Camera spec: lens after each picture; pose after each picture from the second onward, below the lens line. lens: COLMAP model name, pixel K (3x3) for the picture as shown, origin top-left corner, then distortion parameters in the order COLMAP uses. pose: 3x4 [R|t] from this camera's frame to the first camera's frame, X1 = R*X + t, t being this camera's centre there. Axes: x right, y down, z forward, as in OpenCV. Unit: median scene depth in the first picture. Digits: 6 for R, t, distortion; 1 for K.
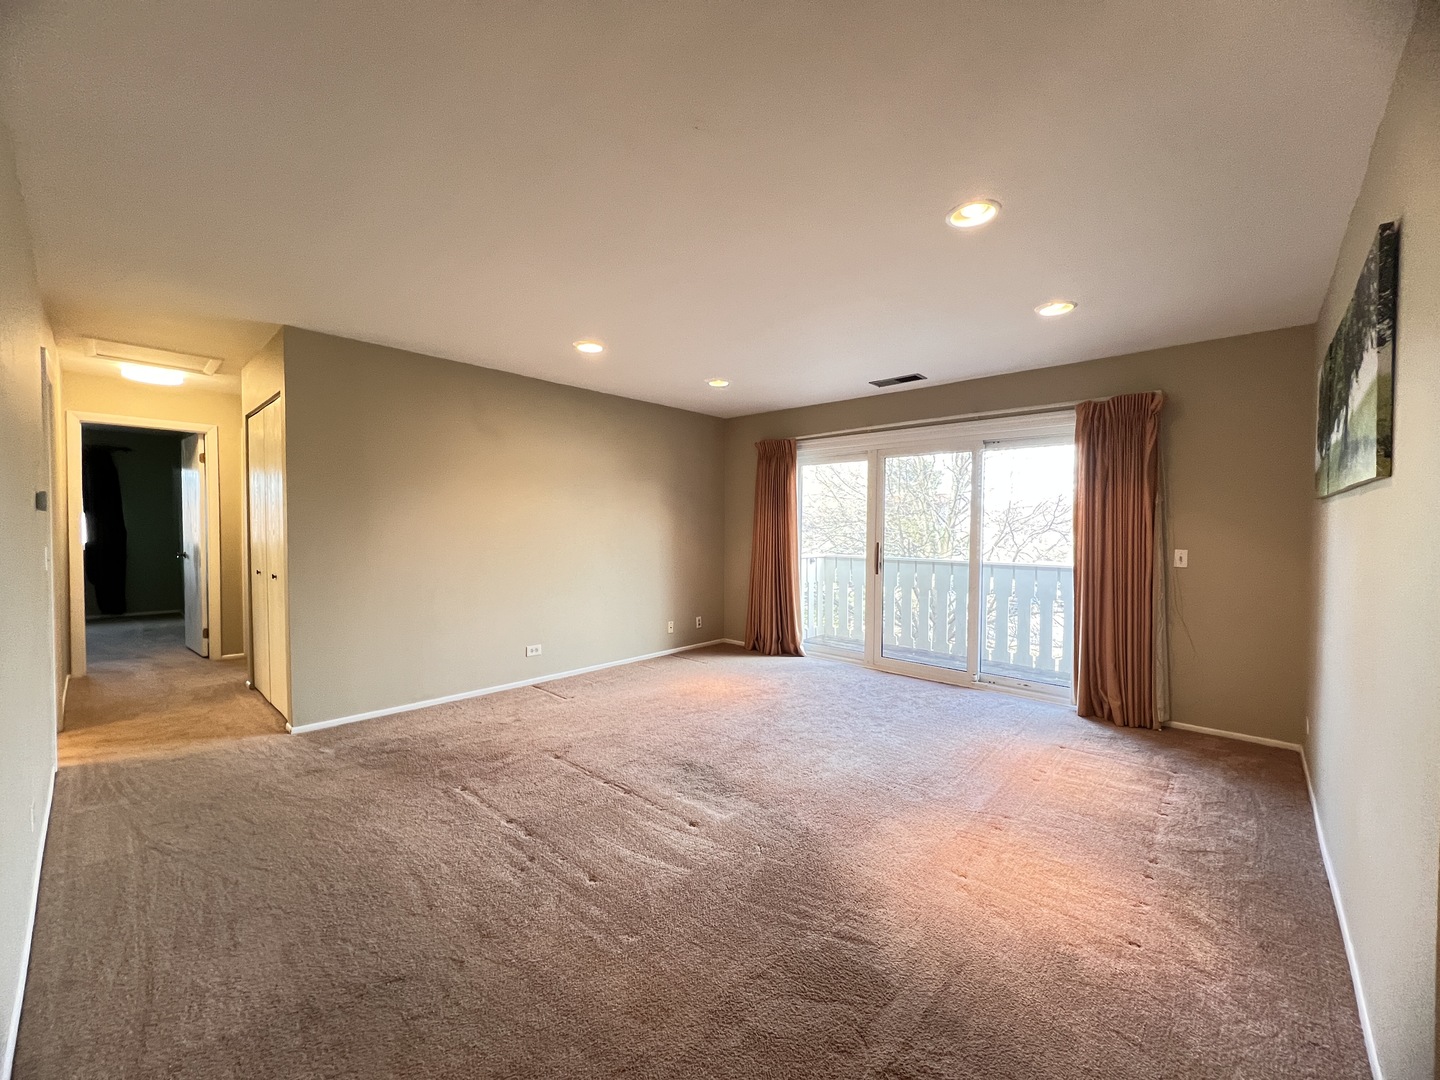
lens RADIAL K [[574.9, 0, 720.0], [0, 574.9, 540.0], [0, 0, 1]] dist [0.000122, -0.000184]
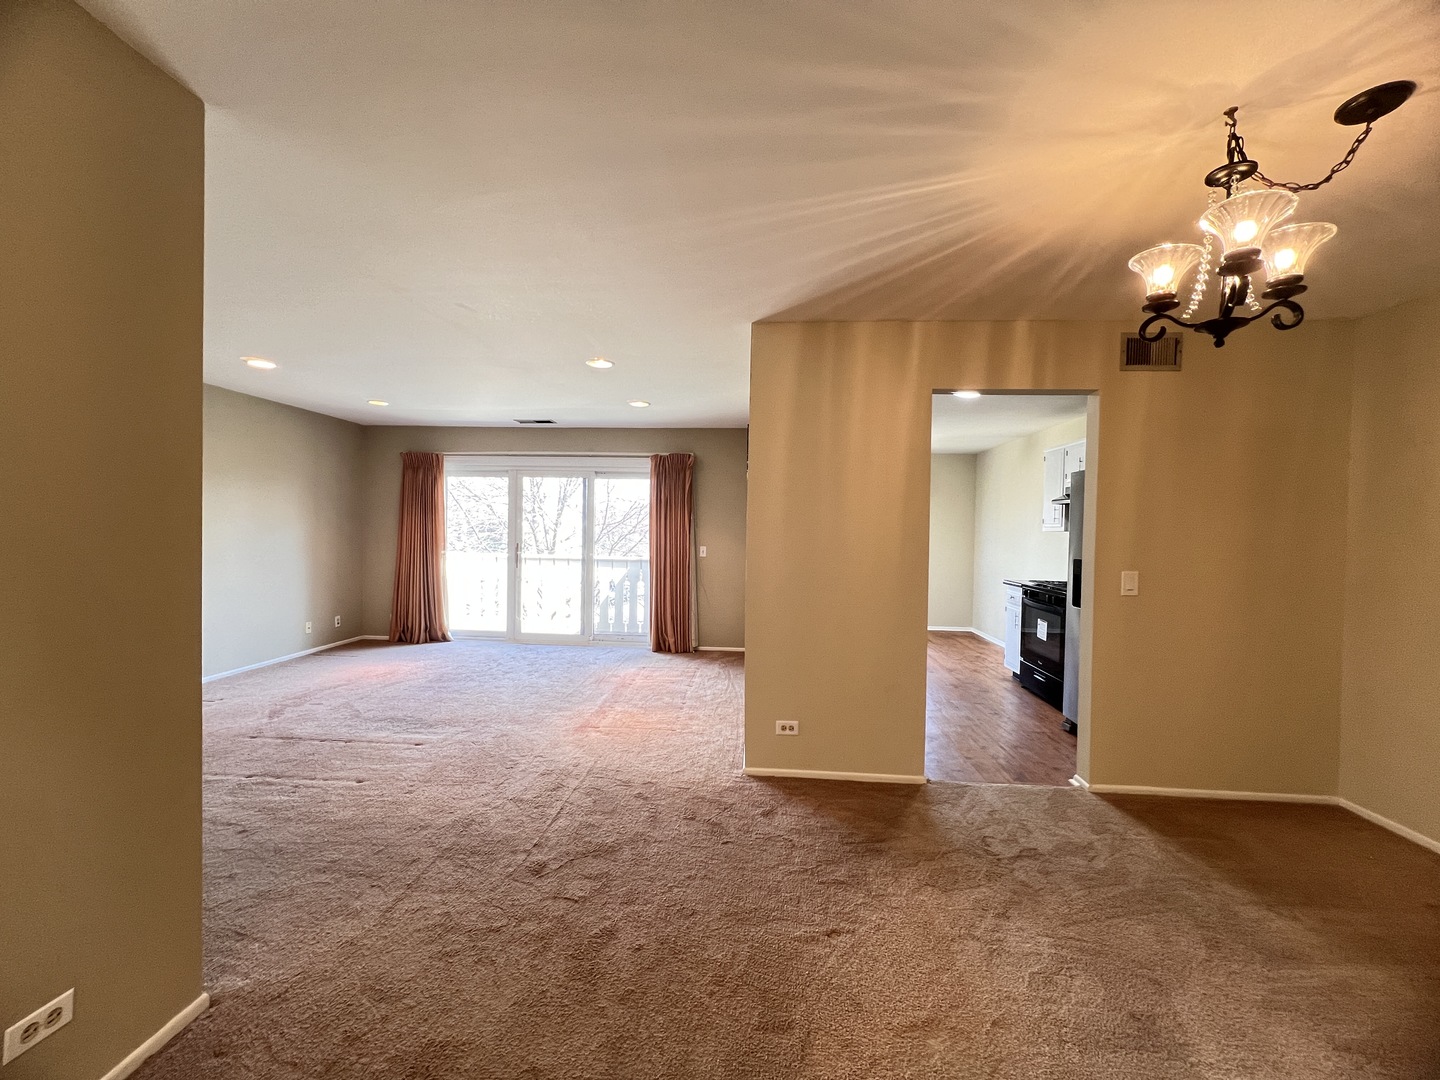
lens RADIAL K [[574.9, 0, 720.0], [0, 574.9, 540.0], [0, 0, 1]] dist [0.000122, -0.000184]
pose [[0.782372, -0.003504, 0.622801, -0.184036], [0.002726, 0.999994, 0.002202, -0.004240], [-0.622805, -0.000025, 0.782377, -0.301610]]
